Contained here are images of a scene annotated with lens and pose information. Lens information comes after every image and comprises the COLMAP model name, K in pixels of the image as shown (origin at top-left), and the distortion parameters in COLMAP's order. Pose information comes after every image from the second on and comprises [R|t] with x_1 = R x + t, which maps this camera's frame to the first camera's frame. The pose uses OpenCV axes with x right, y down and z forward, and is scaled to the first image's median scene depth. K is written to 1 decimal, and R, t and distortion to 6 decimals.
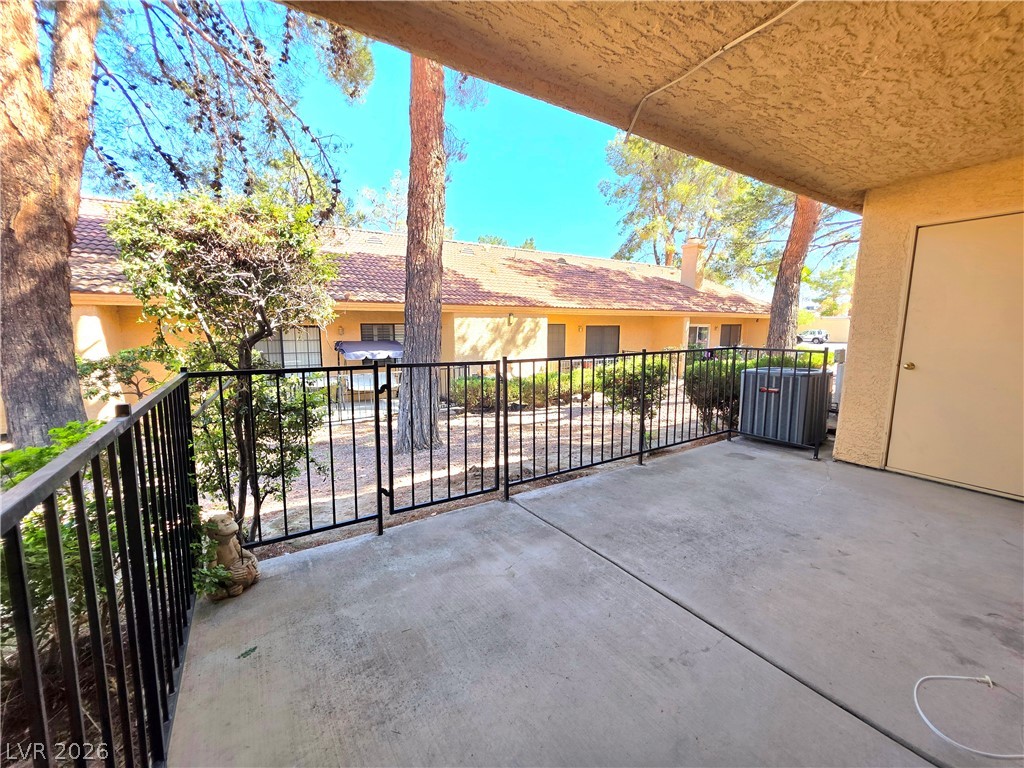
lens RADIAL K [[410.4, 0, 511.4], [0, 410.4, 376.9], [0, 0, 1]] dist [0.001724, -0.001347]
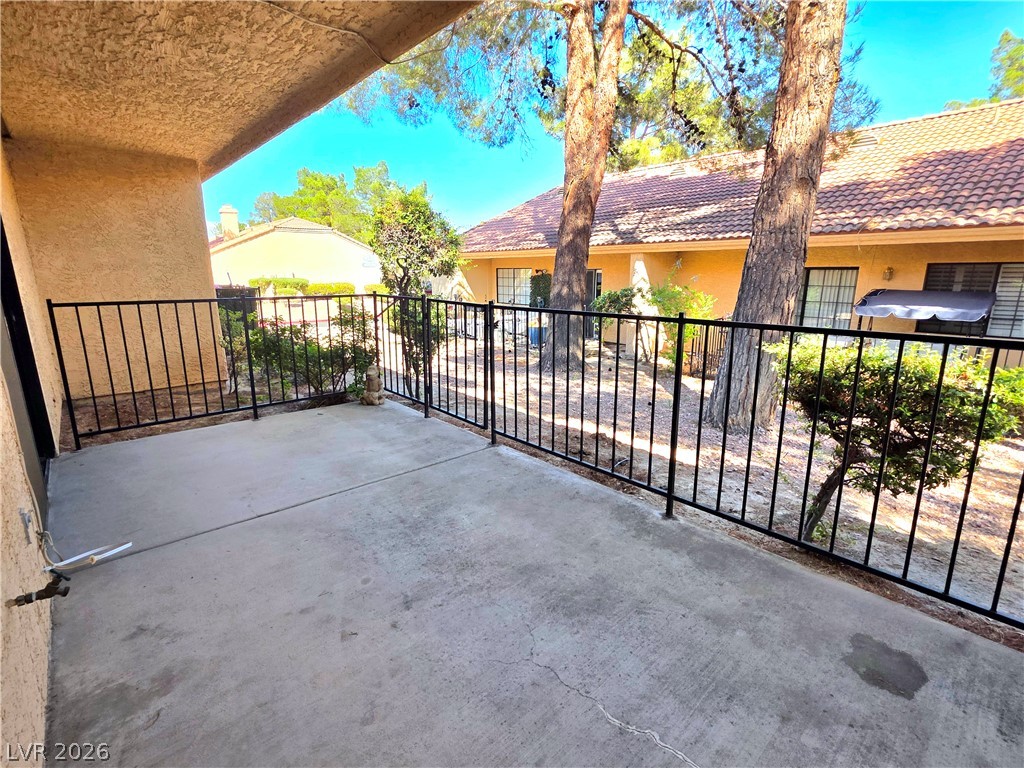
lens RADIAL K [[491.8, 0, 512.9], [0, 491.8, 380.8], [0, 0, 1]] dist [-0.005240, -0.001262]
pose [[0.148588, 0.215313, -0.965175, 1.248612], [-0.113762, 0.973251, 0.199601, -0.110696], [0.982334, 0.080142, 0.169107, 0.913263]]
